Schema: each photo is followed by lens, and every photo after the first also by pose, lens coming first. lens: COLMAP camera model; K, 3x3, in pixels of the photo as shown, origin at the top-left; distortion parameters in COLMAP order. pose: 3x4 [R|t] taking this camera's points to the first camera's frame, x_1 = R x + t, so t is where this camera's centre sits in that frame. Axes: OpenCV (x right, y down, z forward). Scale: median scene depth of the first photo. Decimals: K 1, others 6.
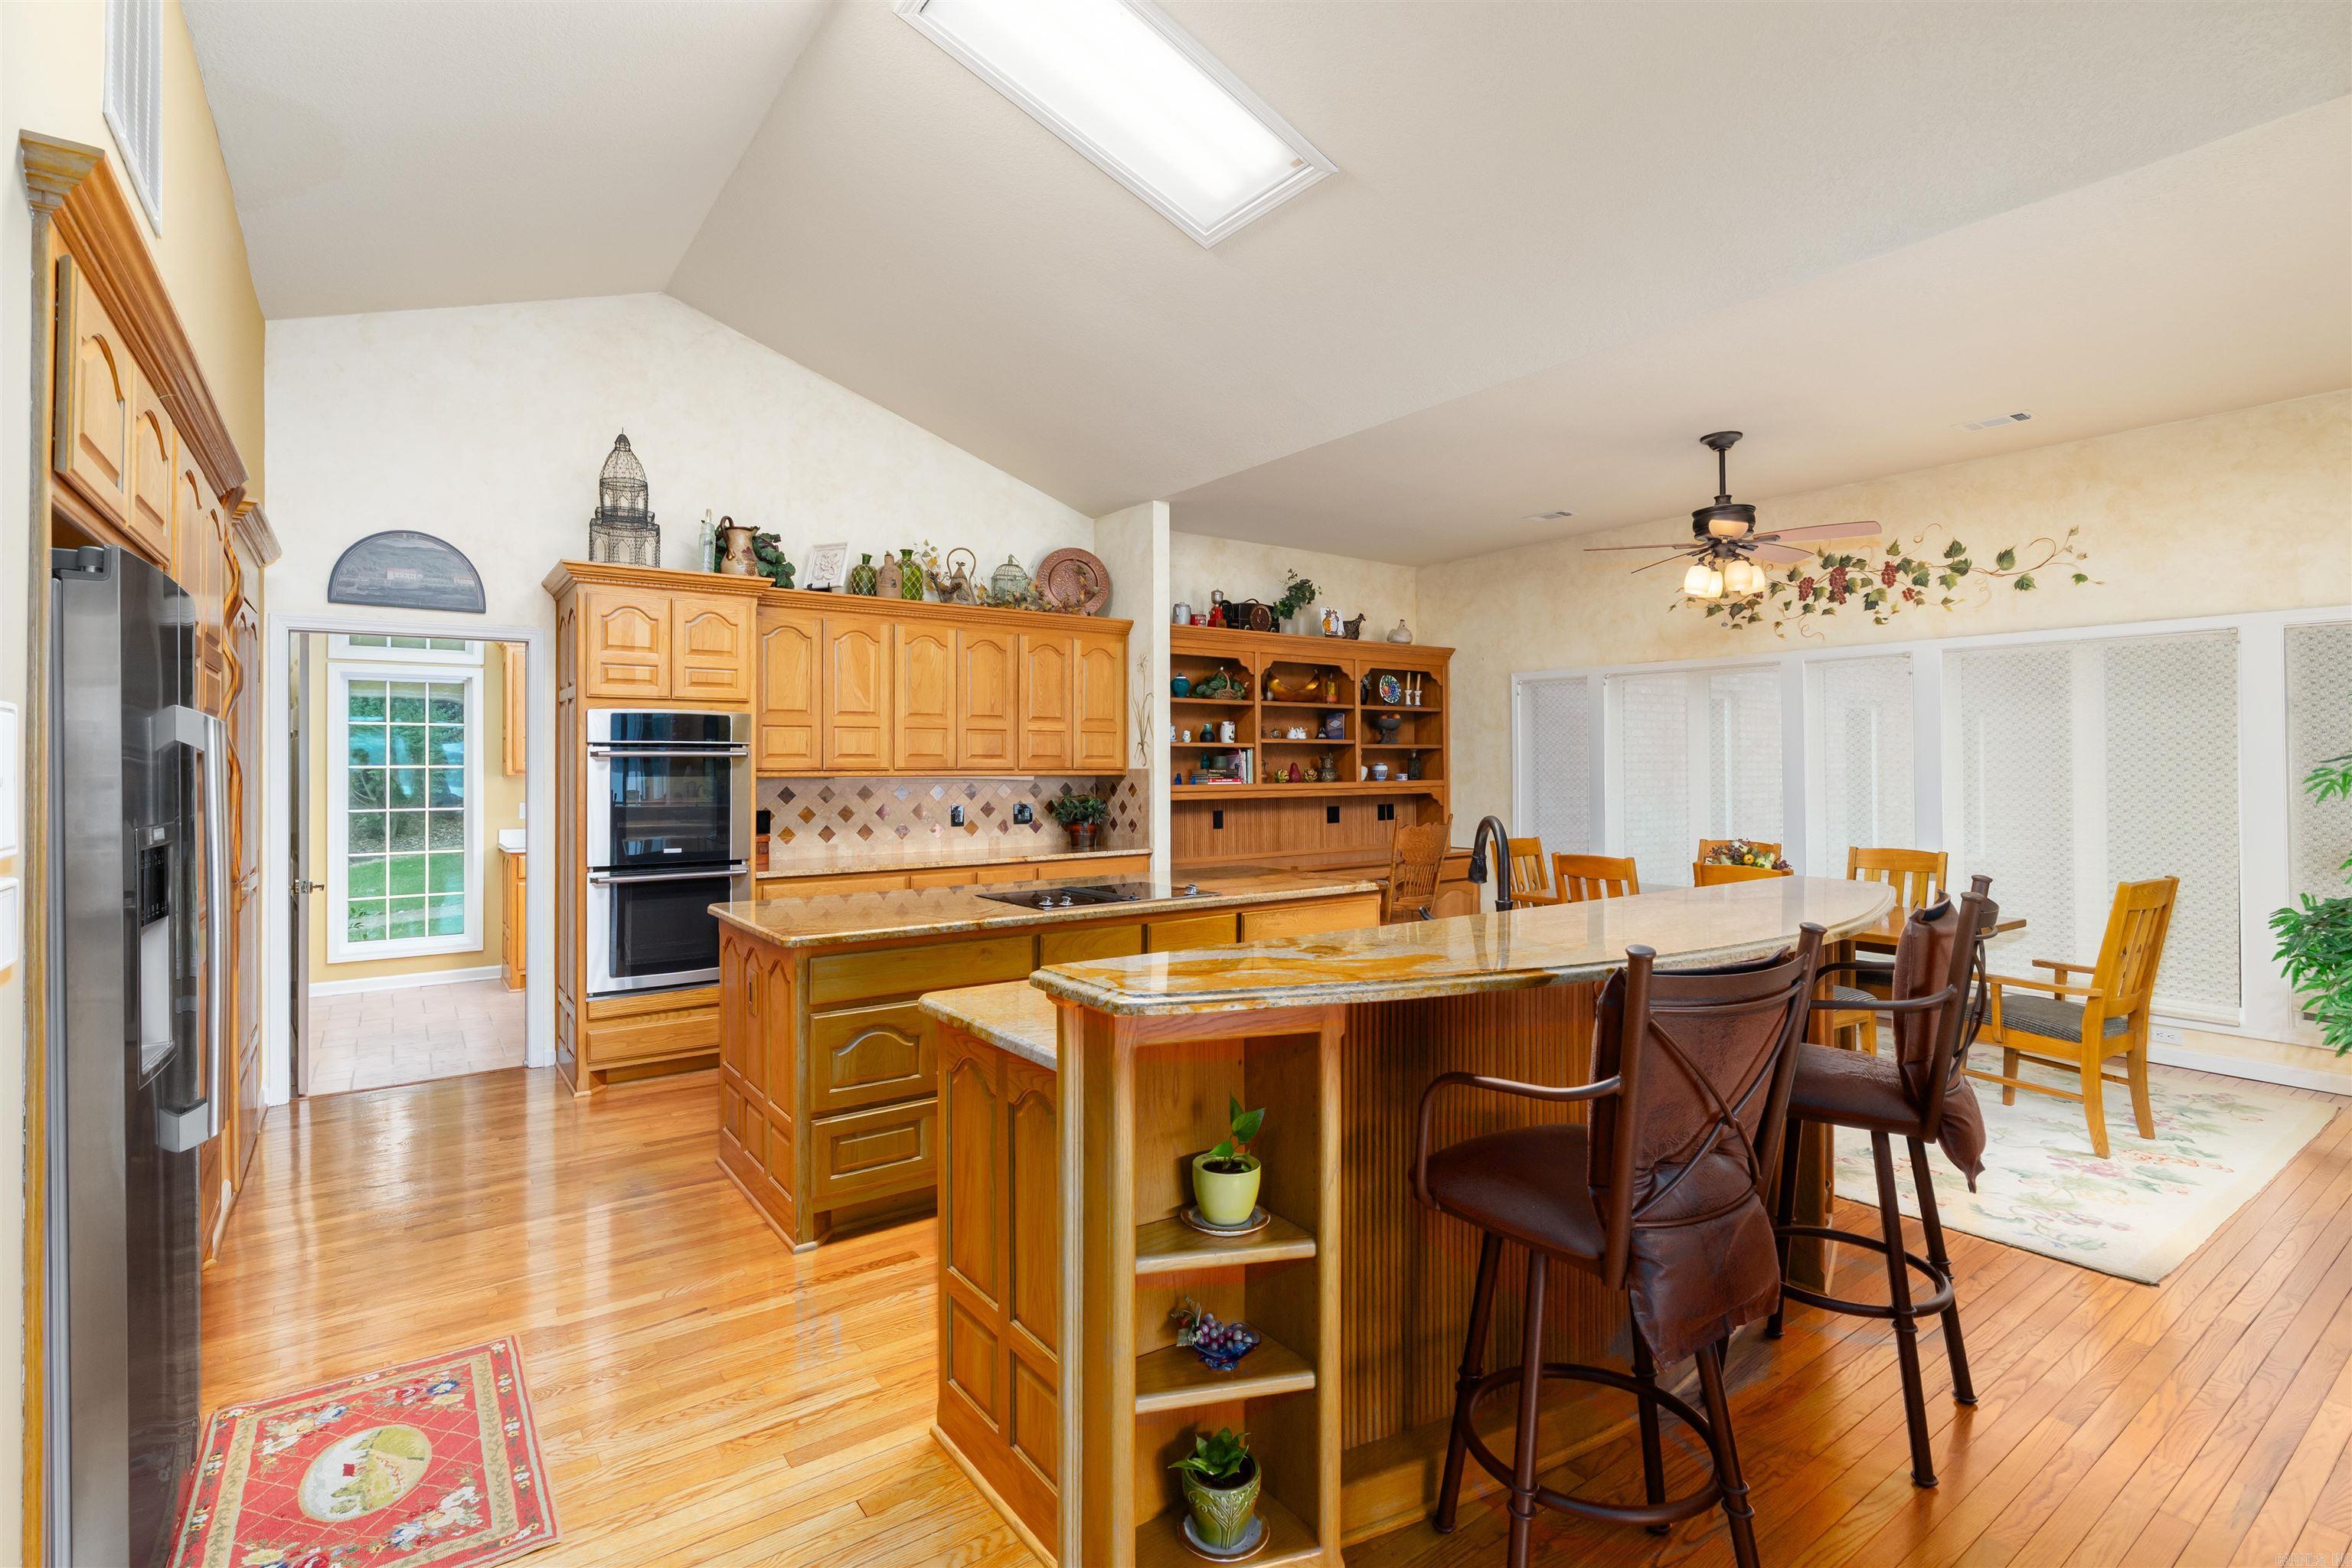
lens RADIAL K [[1083.0, 0, 1175.3], [0, 1083.0, 766.3], [0, 0, 1]] dist [0.000545, 0.000011]
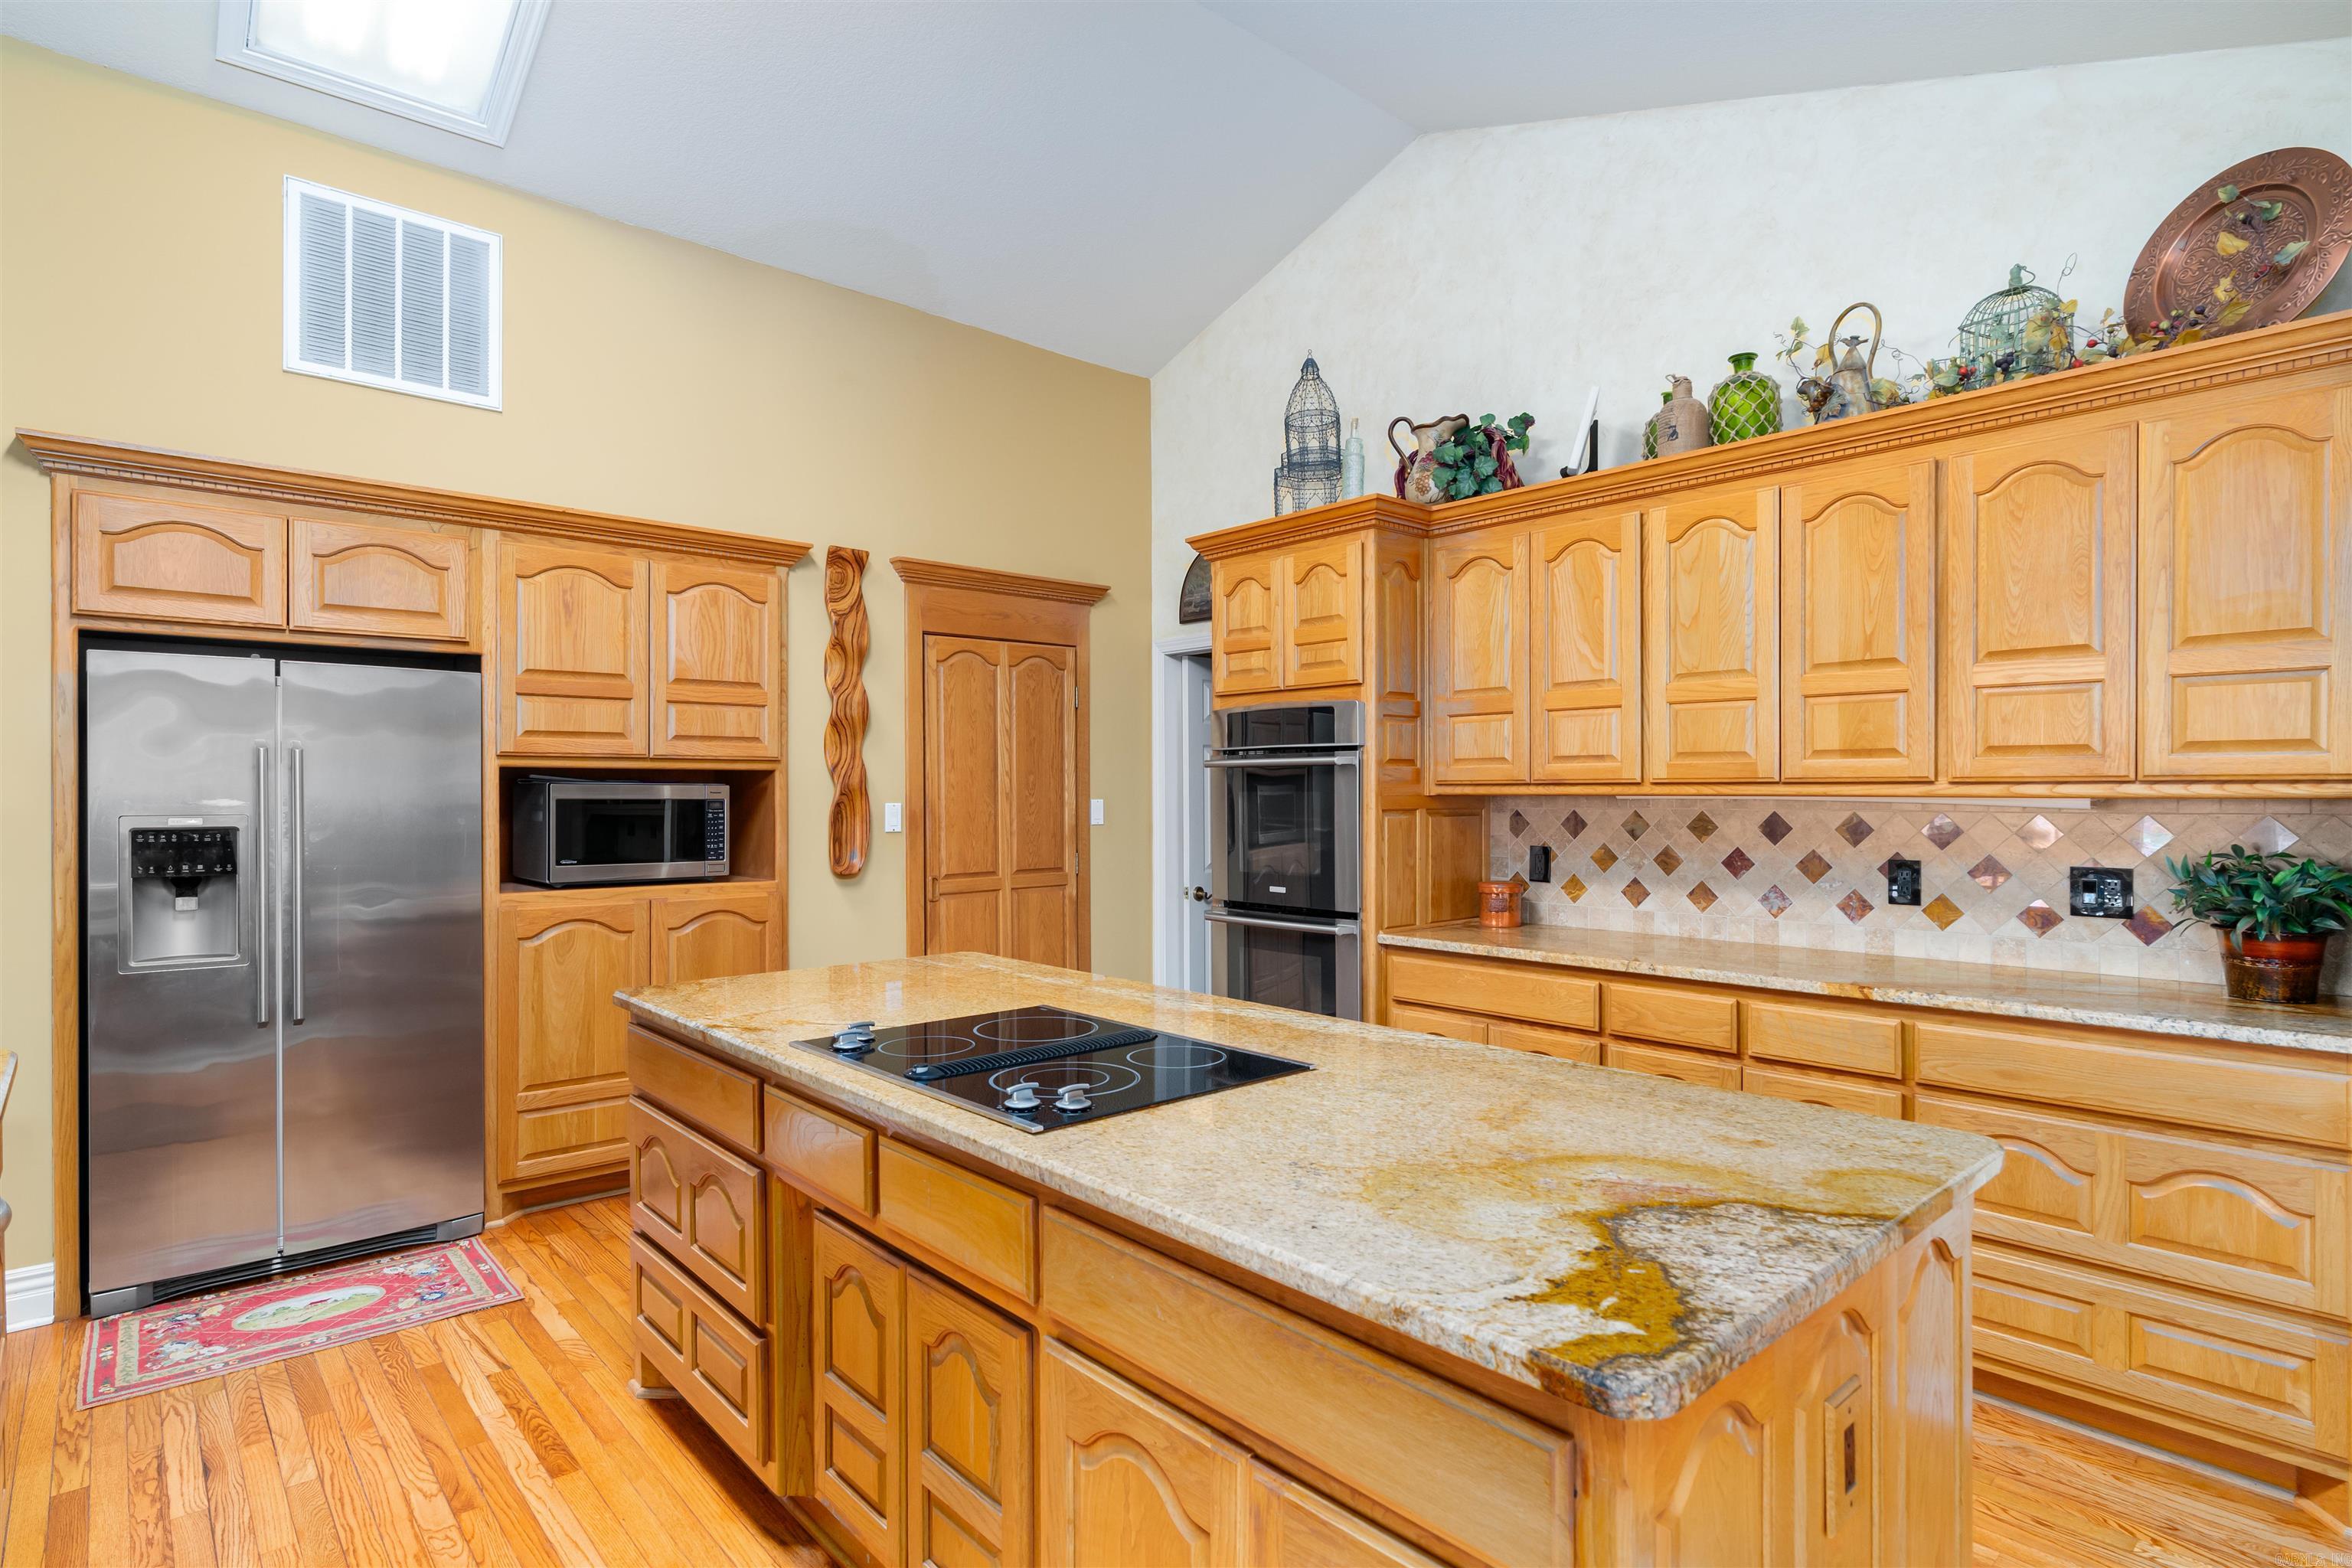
lens RADIAL K [[1201.8, 0, 1181.2], [0, 1201.8, 797.7], [0, 0, 1]] dist [-0.001568, 0.000053]
pose [[0.109239, 0.008495, -0.993979, 0.302283], [0.000876, 0.999962, 0.008643, 0.005425], [0.994015, -0.001815, 0.109228, 0.698715]]
